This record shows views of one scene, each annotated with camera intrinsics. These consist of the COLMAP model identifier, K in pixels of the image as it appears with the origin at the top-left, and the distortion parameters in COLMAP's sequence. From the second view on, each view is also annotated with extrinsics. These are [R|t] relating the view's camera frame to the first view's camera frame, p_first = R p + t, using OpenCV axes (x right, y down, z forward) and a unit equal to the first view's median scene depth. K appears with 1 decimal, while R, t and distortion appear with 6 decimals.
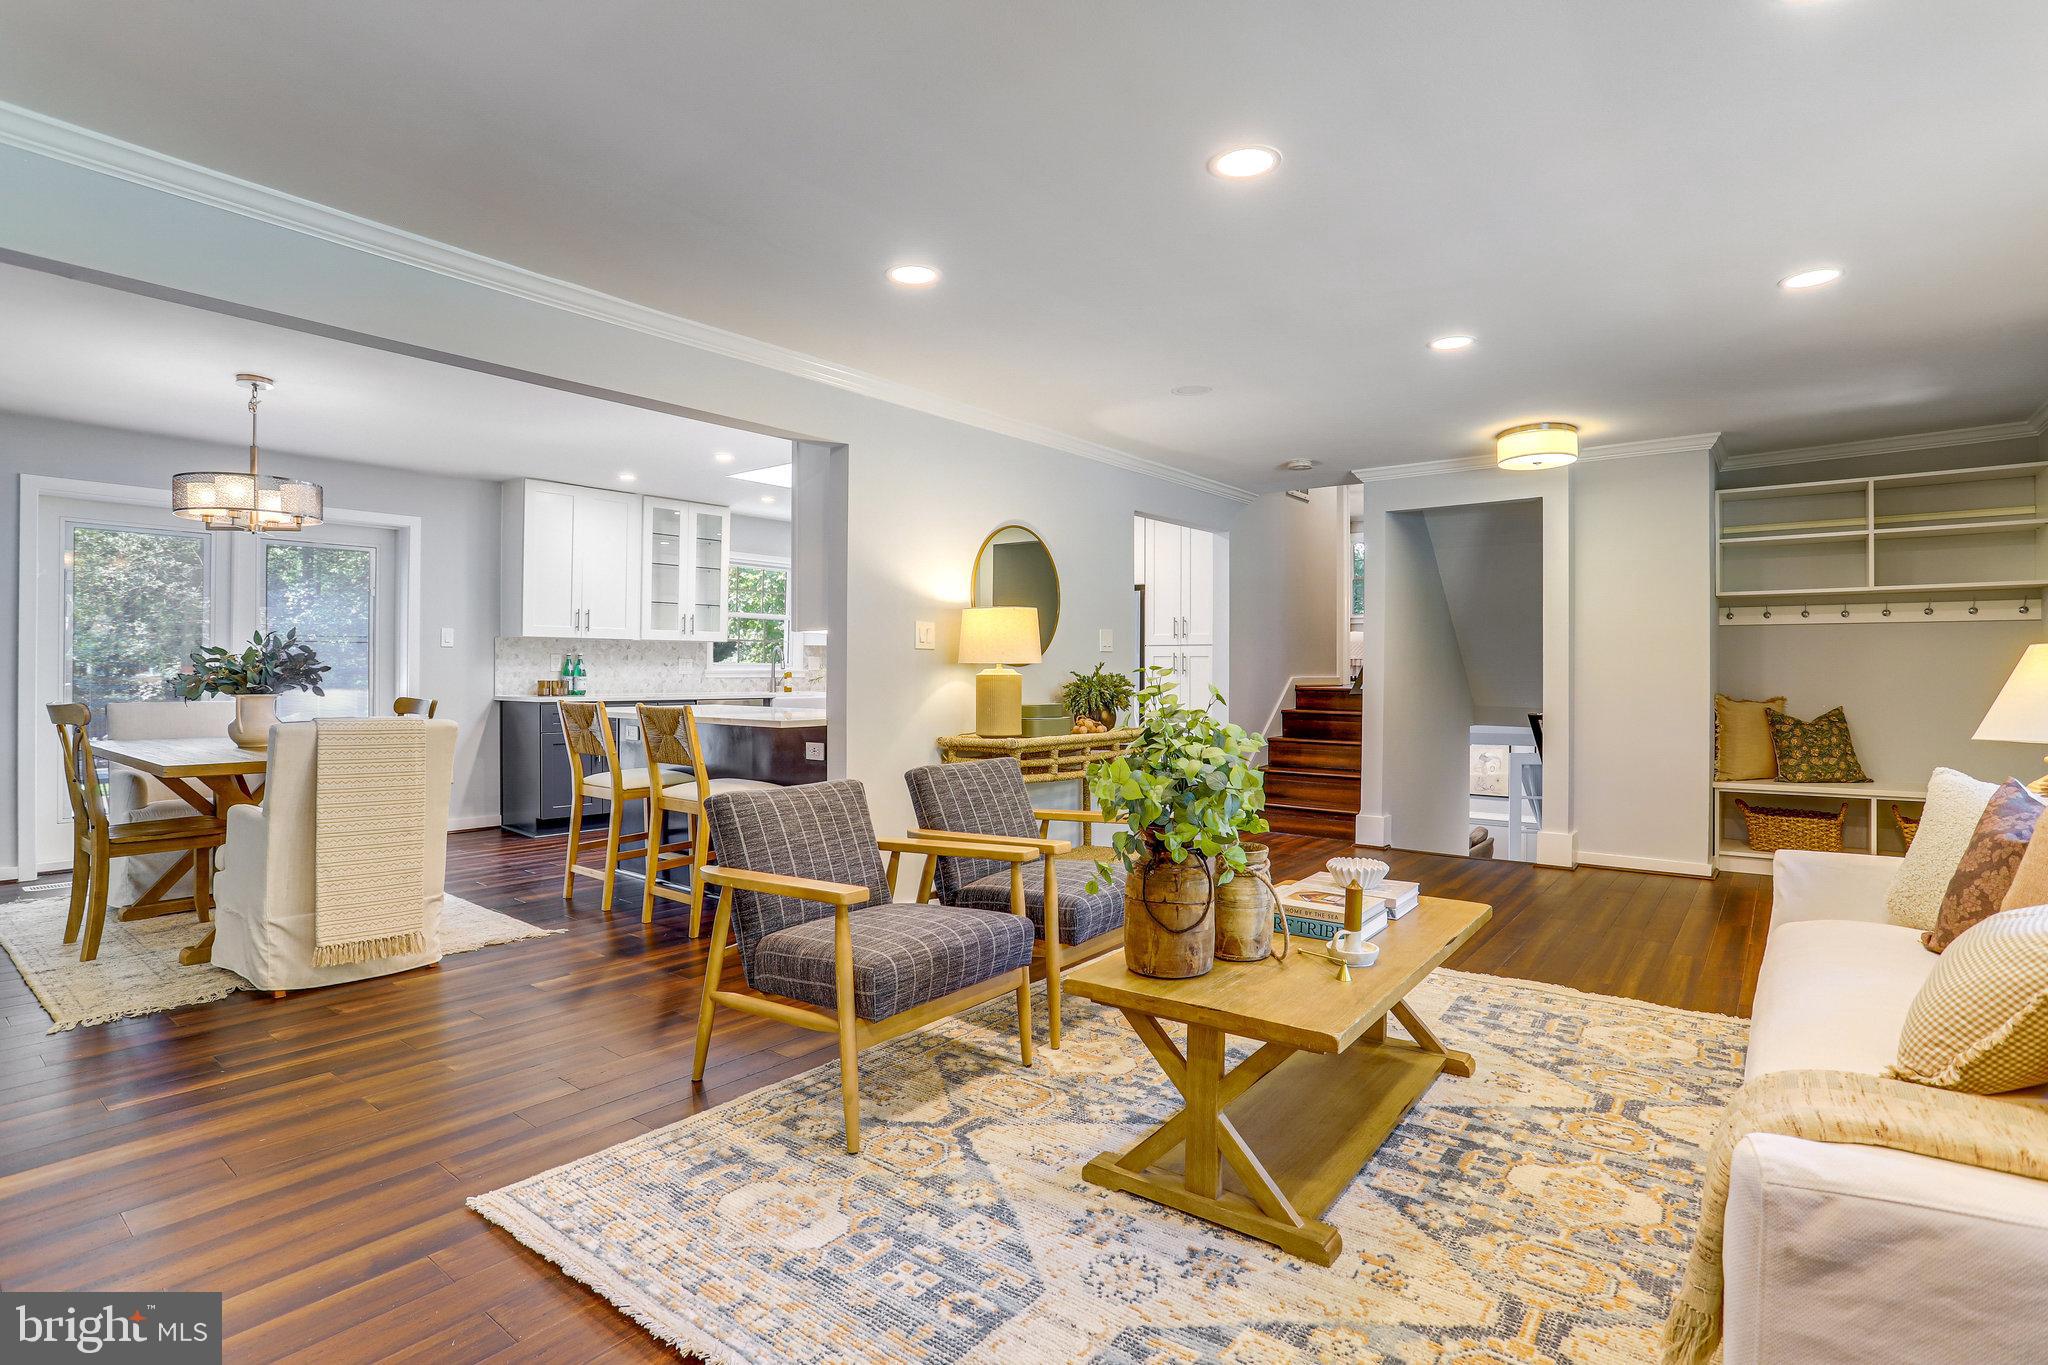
lens RADIAL K [[980.6, 0, 1024.0], [0, 980.6, 682.5], [0, 0, 1]] dist [-0.074424, 0.030832]
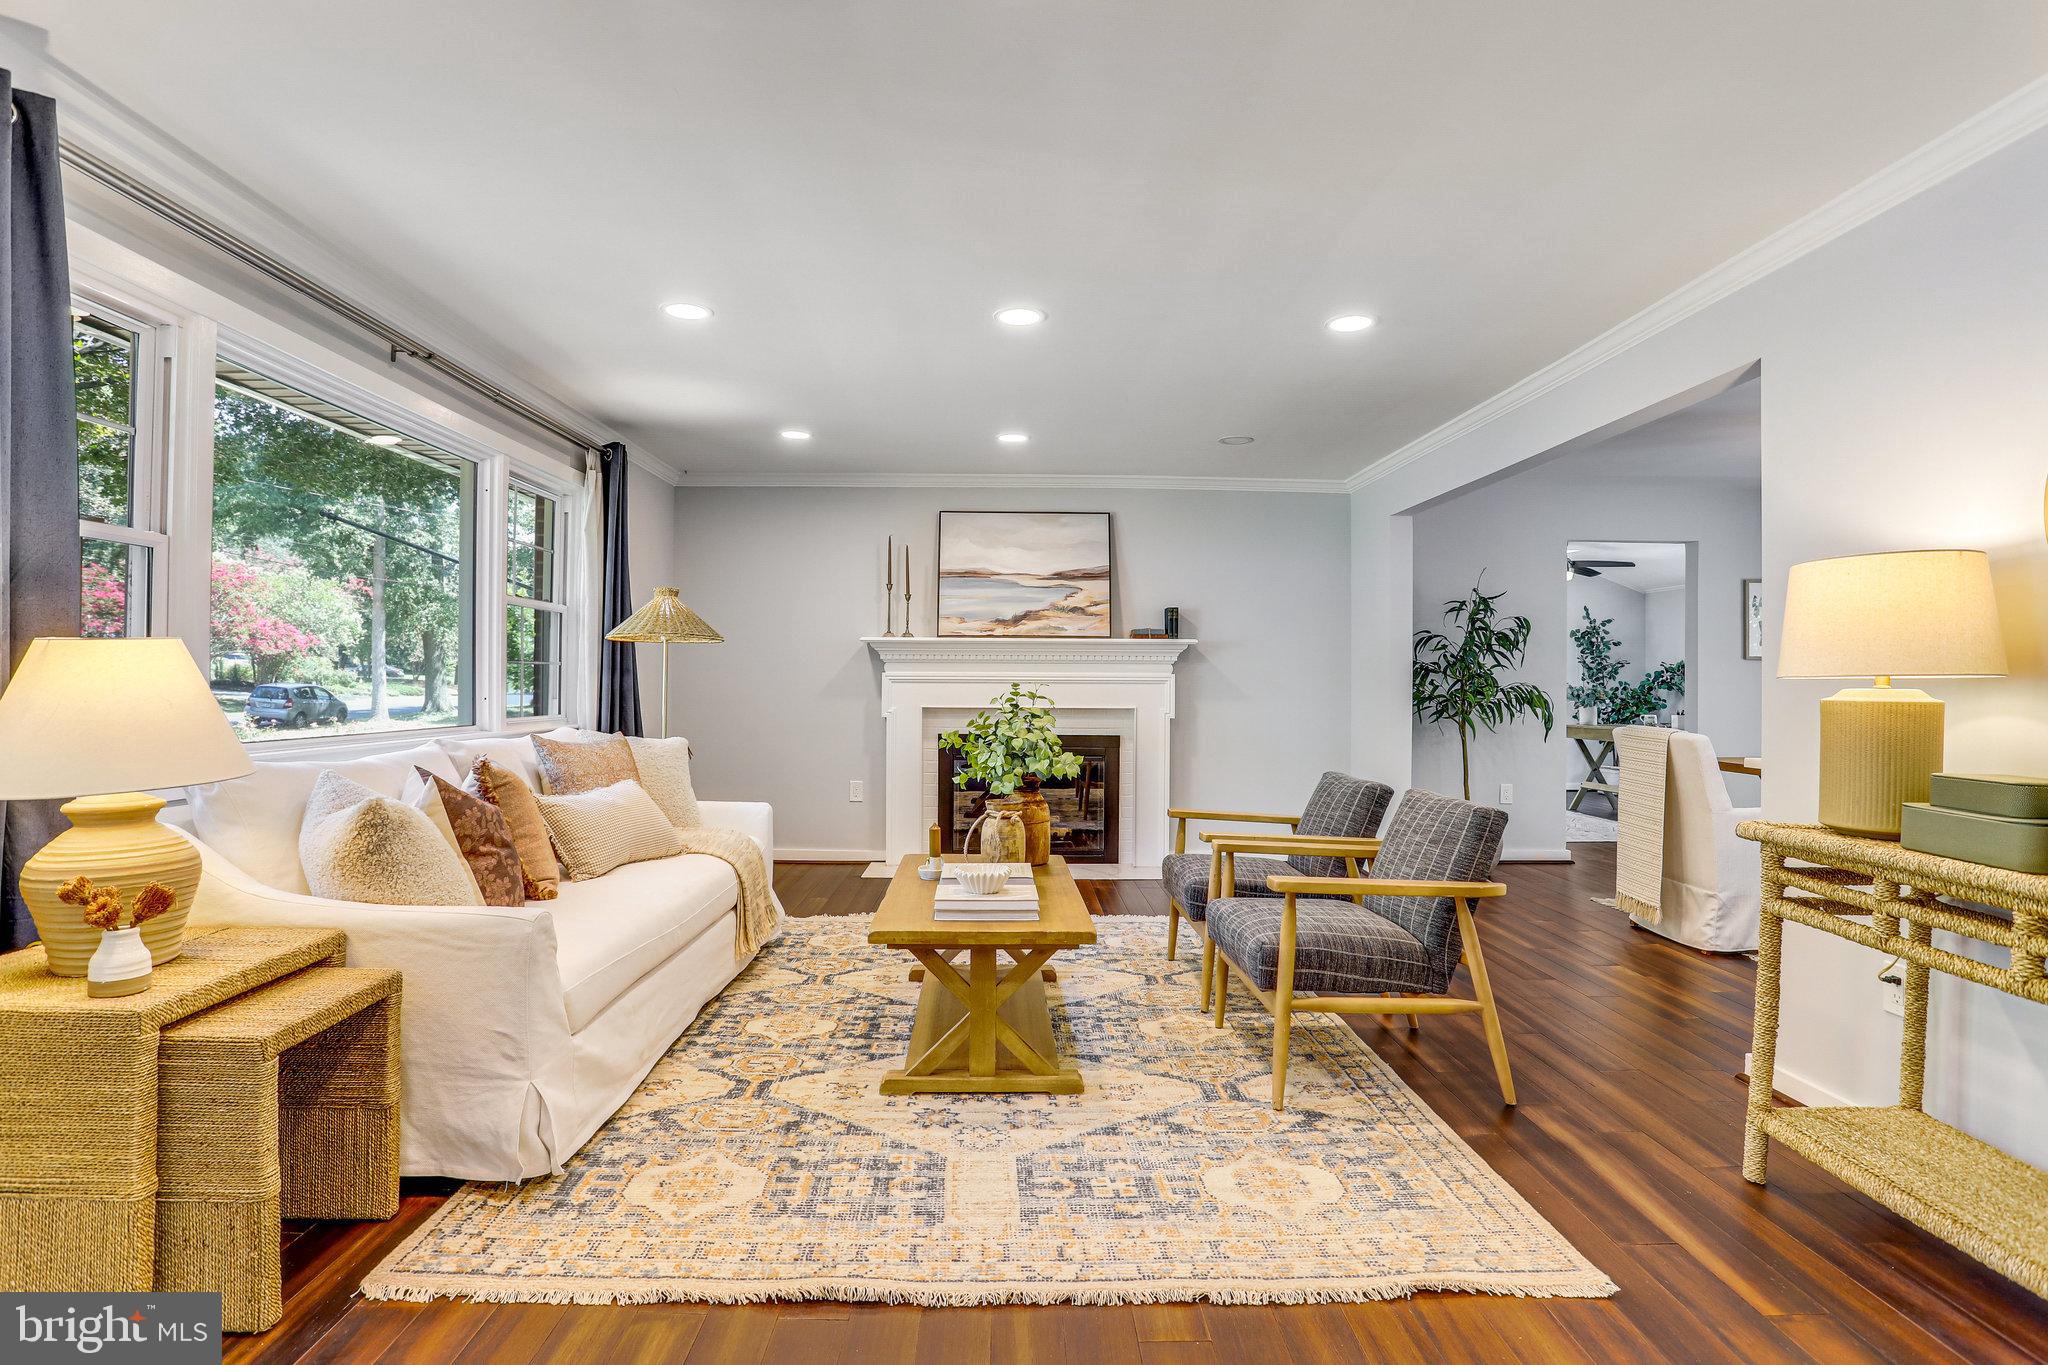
lens RADIAL K [[1014.4, 0, 1024.0], [0, 1014.4, 682.5], [0, 0, 1]] dist [-0.079138, 0.036333]
pose [[-0.767571, -0.006793, -0.640928, 1.116638], [-0.015138, 0.999857, 0.007532, -0.025424], [0.640785, 0.015484, -0.767564, 2.058387]]
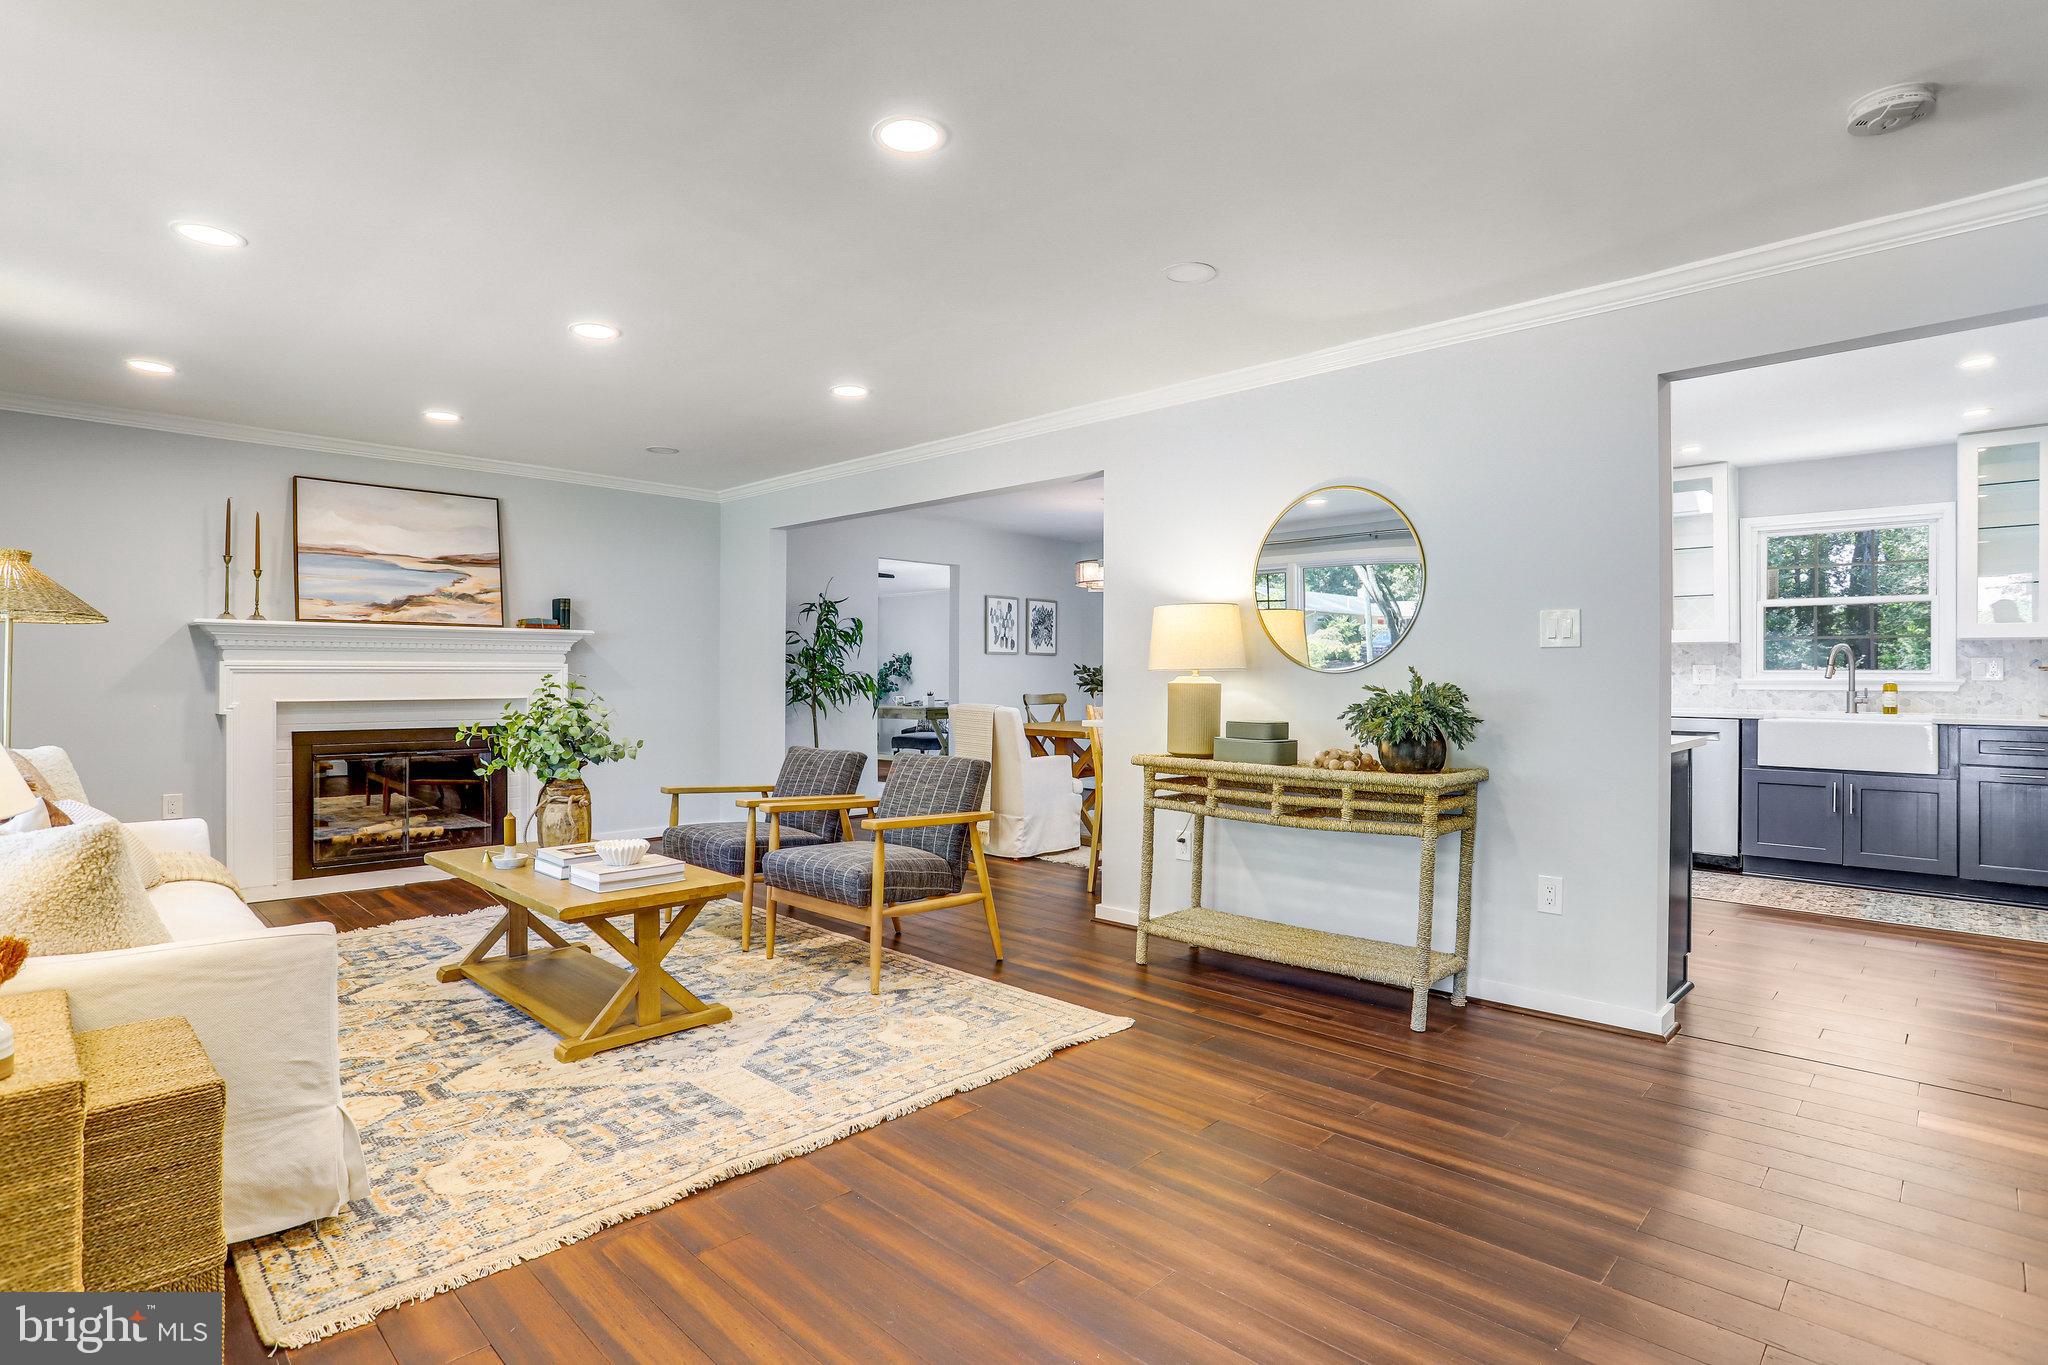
lens RADIAL K [[1014.4, 0, 1024.0], [0, 1014.4, 682.5], [0, 0, 1]] dist [-0.079138, 0.036333]
pose [[-0.089020, 0.006803, -0.996007, 1.641028], [-0.015415, 0.999847, 0.008207, -0.024518], [0.995911, 0.016084, -0.088902, 1.745957]]
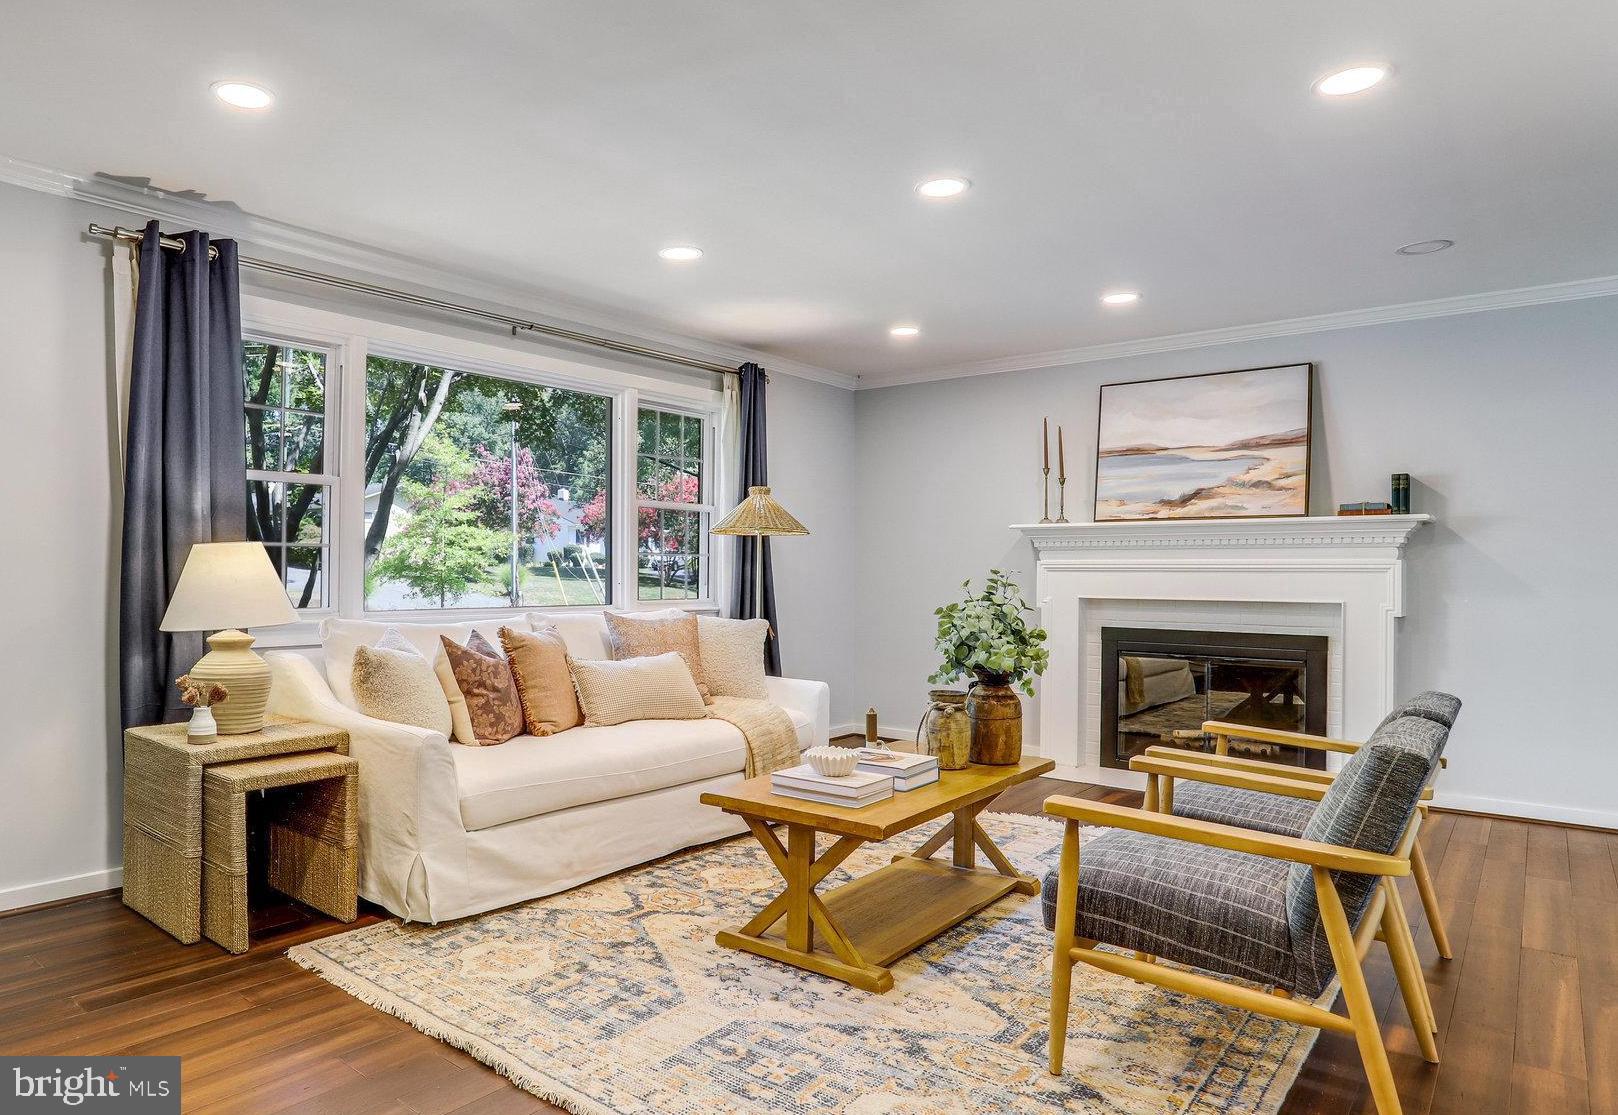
lens RADIAL K [[1009.8, 0, 670.3], [0, 1009.8, 573.5], [0, 0, 1]] dist [-0.095225, 0.060038]
pose [[-0.998075, -0.007424, 0.061578, 0.503105], [-0.006491, 0.999861, 0.015334, -0.026761], [-0.061684, 0.014904, -0.997984, 2.324250]]
